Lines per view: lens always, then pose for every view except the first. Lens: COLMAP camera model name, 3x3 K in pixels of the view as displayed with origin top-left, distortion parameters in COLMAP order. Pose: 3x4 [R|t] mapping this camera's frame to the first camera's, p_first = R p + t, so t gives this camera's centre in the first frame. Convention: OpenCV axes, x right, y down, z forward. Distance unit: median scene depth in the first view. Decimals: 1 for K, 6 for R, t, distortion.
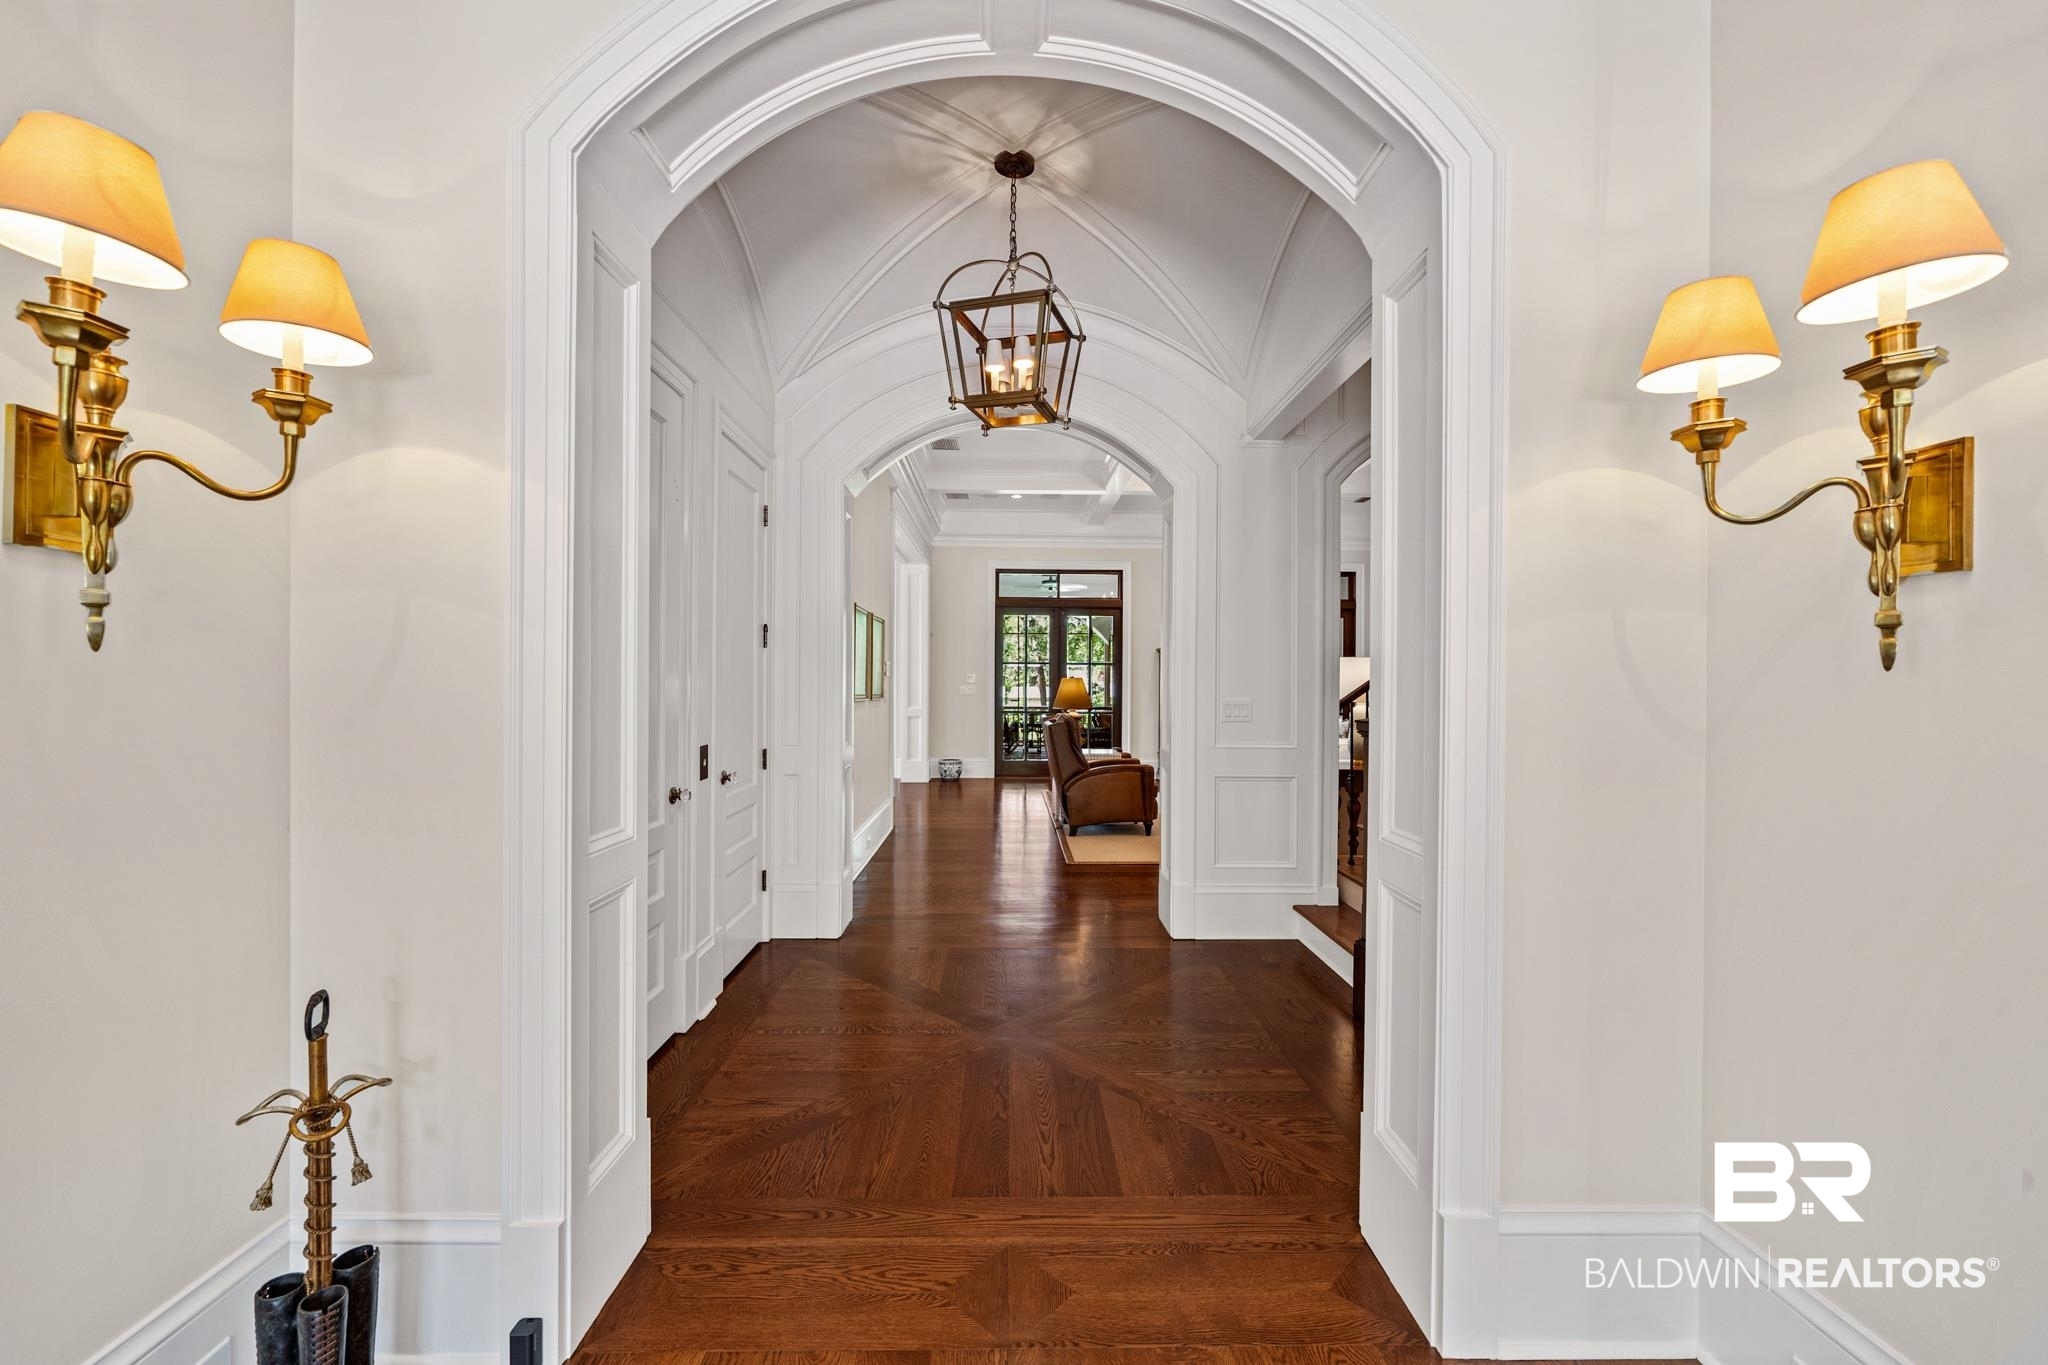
lens RADIAL K [[817.9, 0, 1023.8], [0, 817.9, 679.2], [0, 0, 1]] dist [-0.001280, -0.000110]
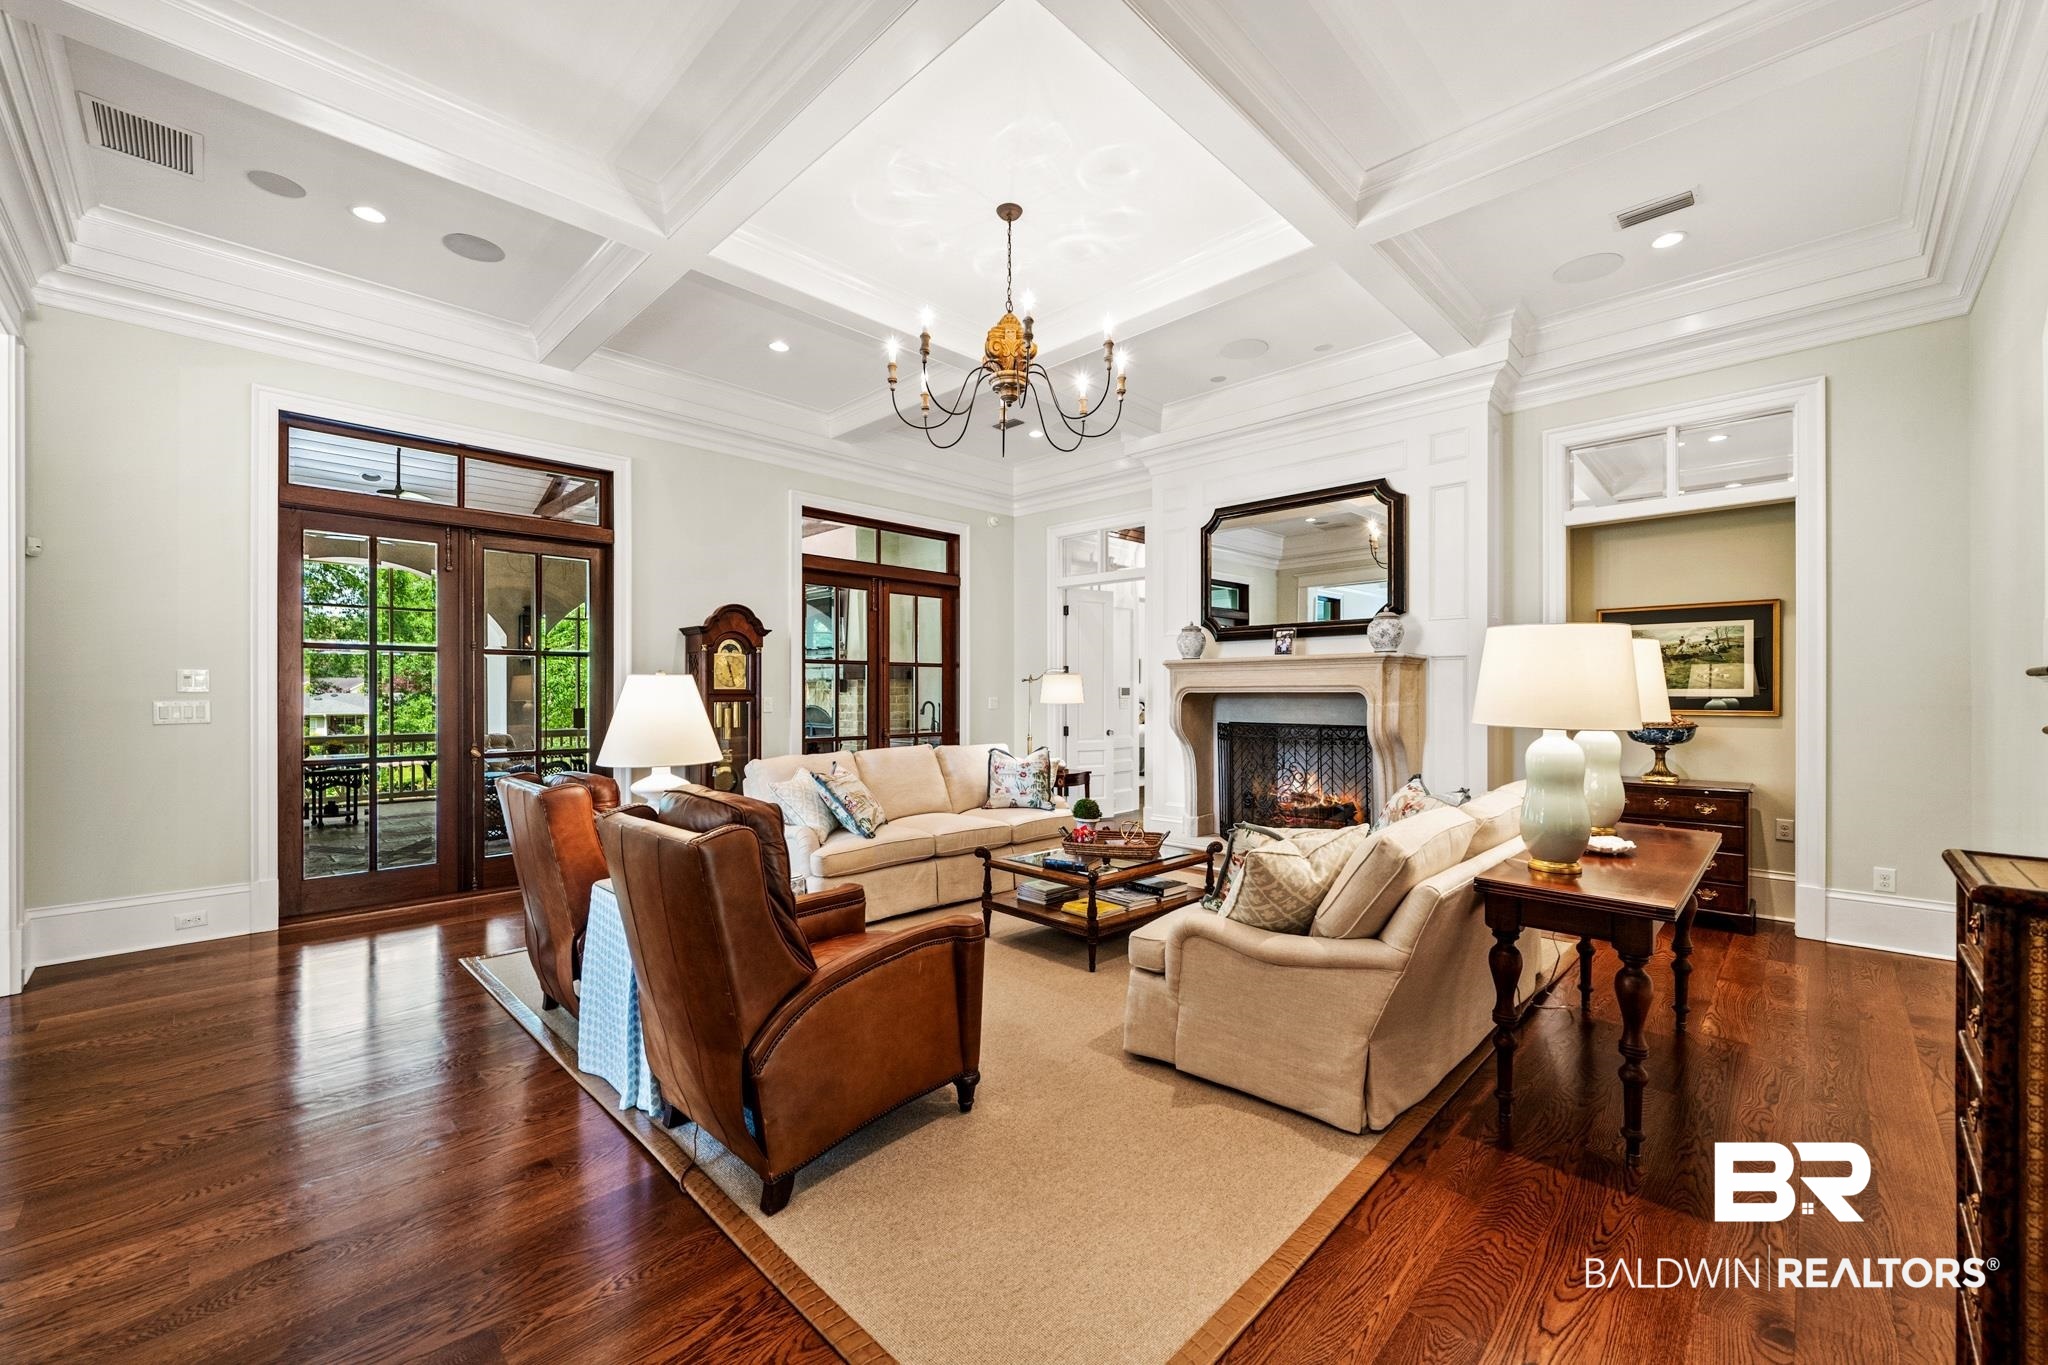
lens RADIAL K [[817.9, 0, 1026.8], [0, 817.9, 693.1], [0, 0, 1]] dist [-0.001280, -0.000110]
pose [[0.723002, -0.006976, 0.690811, -0.046715], [0.005011, 0.999976, 0.004853, 0.003604], [-0.690828, -0.000048, 0.723019, 0.448462]]
